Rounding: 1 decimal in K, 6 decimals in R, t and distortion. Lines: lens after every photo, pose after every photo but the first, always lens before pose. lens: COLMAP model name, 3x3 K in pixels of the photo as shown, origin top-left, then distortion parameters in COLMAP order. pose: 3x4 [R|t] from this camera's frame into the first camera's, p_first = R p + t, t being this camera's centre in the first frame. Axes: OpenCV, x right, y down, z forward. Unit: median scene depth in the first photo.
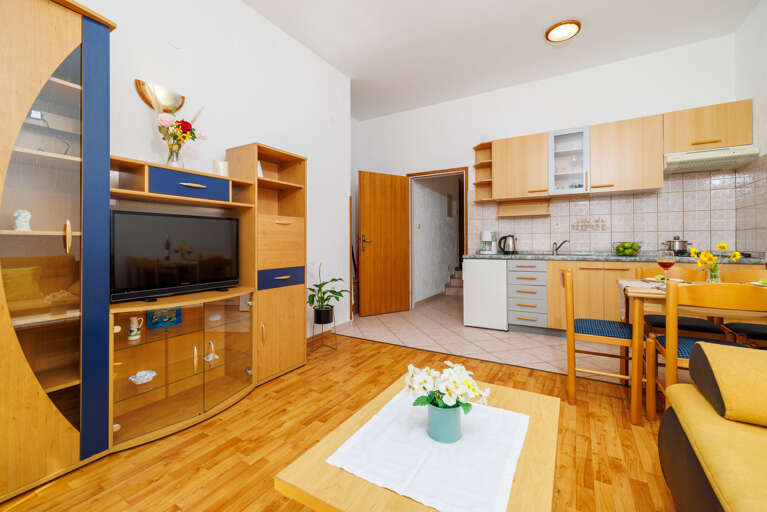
lens RADIAL K [[324.1, 0, 386.9], [0, 324.1, 241.7], [0, 0, 1]] dist [0.001481, 0.000251]
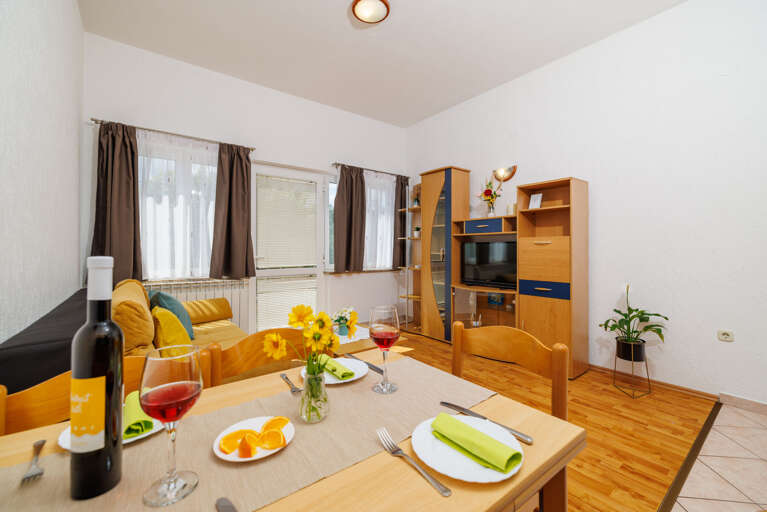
lens RADIAL K [[320.9, 0, 385.8], [0, 320.9, 249.4], [0, 0, 1]] dist [-0.000907, -0.000155]
pose [[-0.372238, 0.006481, -0.928115, 0.739579], [0.007000, 0.999967, 0.004175, -0.033027], [0.928111, -0.004943, -0.372271, 0.684846]]
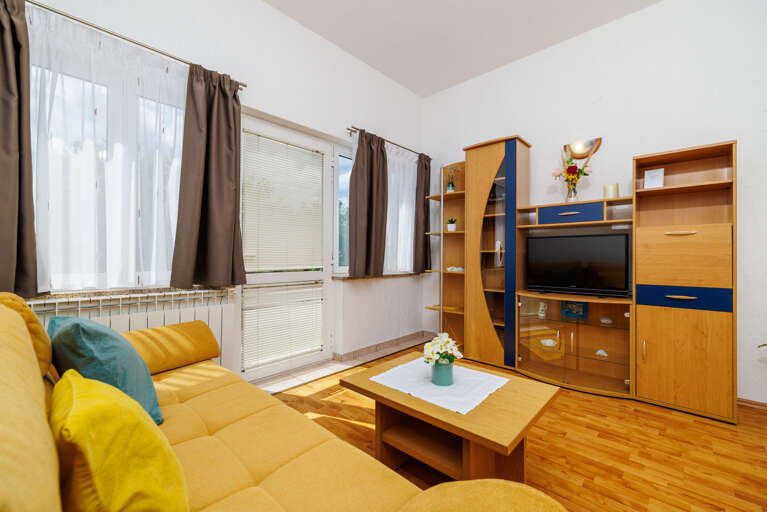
lens RADIAL K [[319.9, 0, 385.5], [0, 319.9, 253.7], [0, 0, 1]] dist [0.001709, 0.000140]
pose [[-0.217658, -0.001431, -0.976024, 0.510236], [0.003234, 0.999992, -0.002187, -0.003907], [0.976020, -0.003632, -0.217652, 0.321132]]
